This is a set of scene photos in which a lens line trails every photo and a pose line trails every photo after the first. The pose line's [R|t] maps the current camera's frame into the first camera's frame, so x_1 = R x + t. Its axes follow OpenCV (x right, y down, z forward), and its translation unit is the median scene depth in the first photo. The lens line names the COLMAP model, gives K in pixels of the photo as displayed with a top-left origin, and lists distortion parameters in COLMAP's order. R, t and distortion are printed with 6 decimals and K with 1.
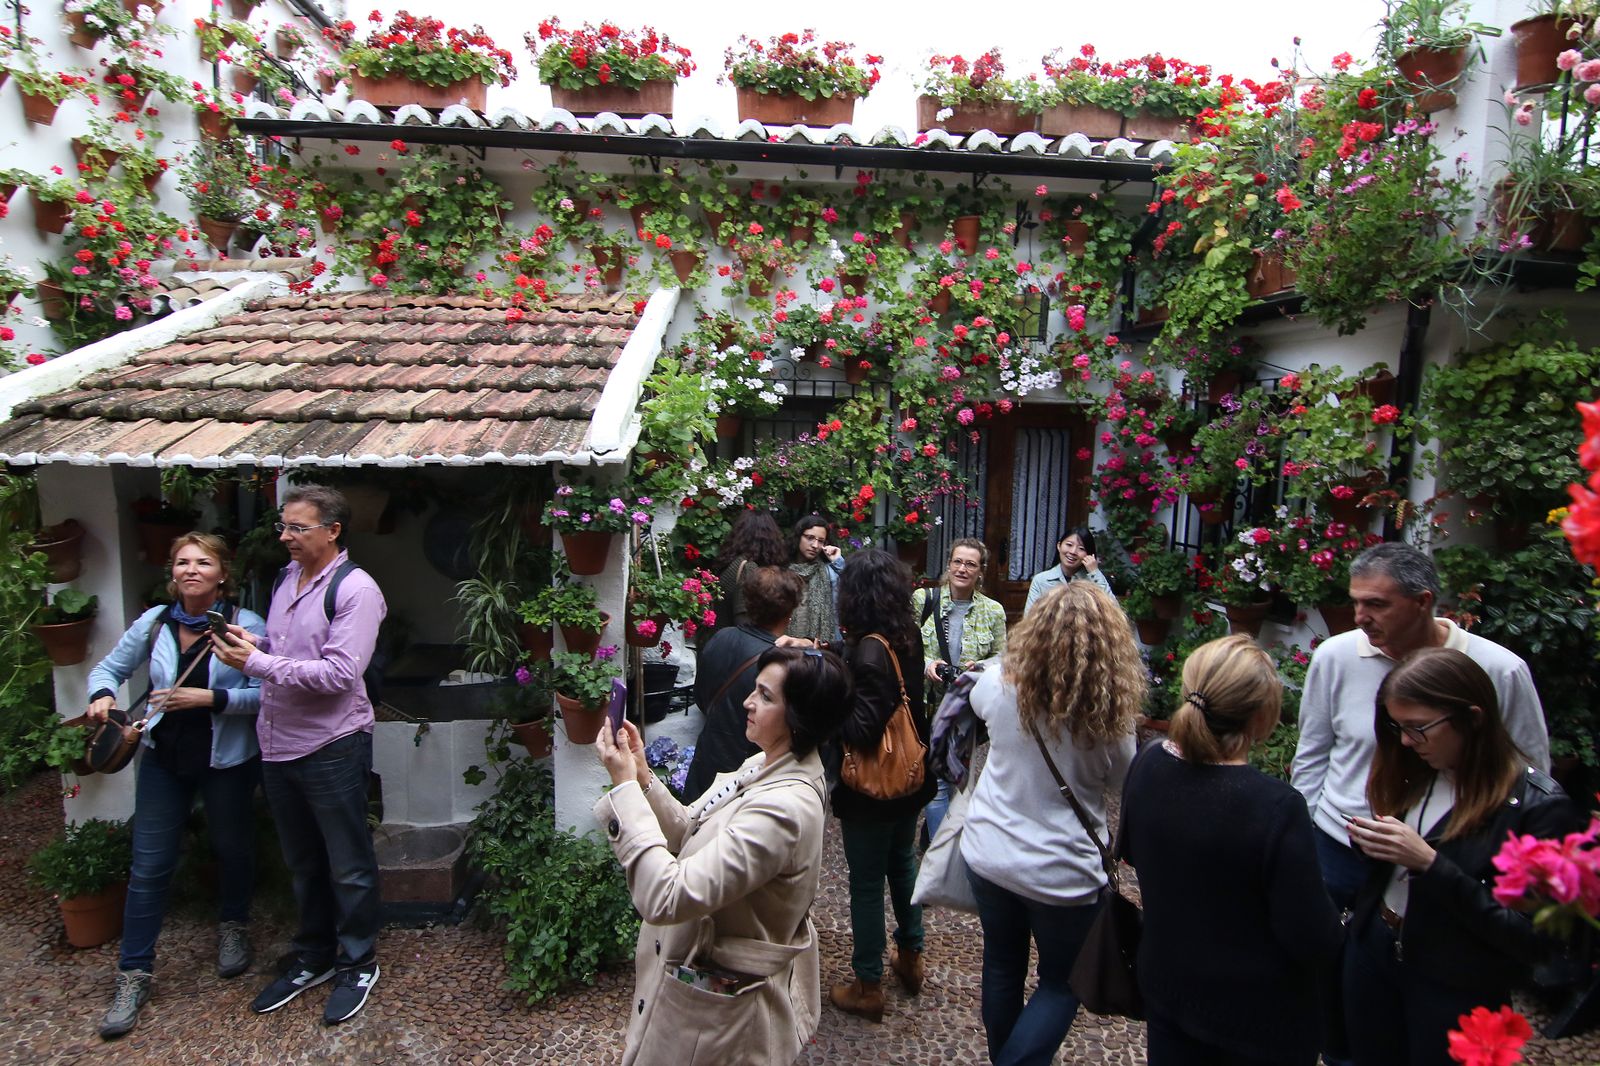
lens RADIAL K [[806.6, 0, 803.9], [0, 806.6, 531.3], [0, 0, 1]] dist [-0.002920, -0.012545]
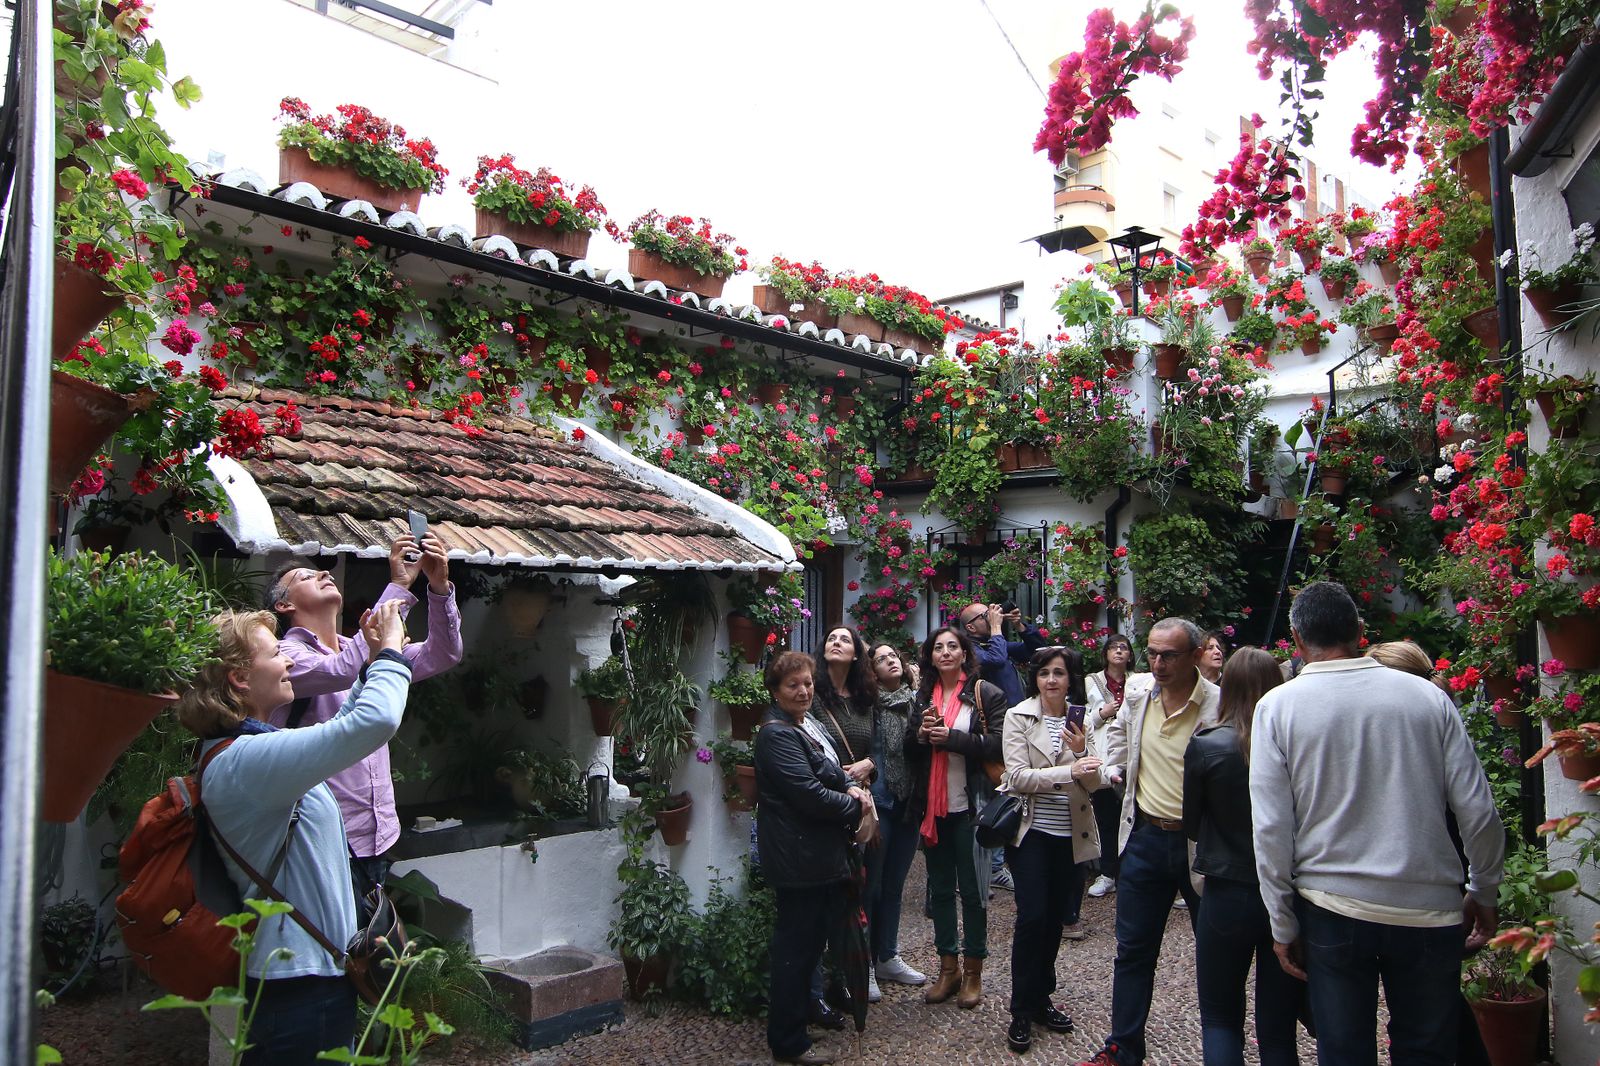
lens RADIAL K [[1163.0, 0, 800.0], [0, 1163.0, 533.0], [0, 0, 1]] dist [0.043180, -0.000616]
pose [[0.761624, 0.040638, 0.646743, -0.939413], [0.076721, 0.985358, -0.152264, 0.093946], [-0.643461, 0.165586, 0.747355, -0.276947]]
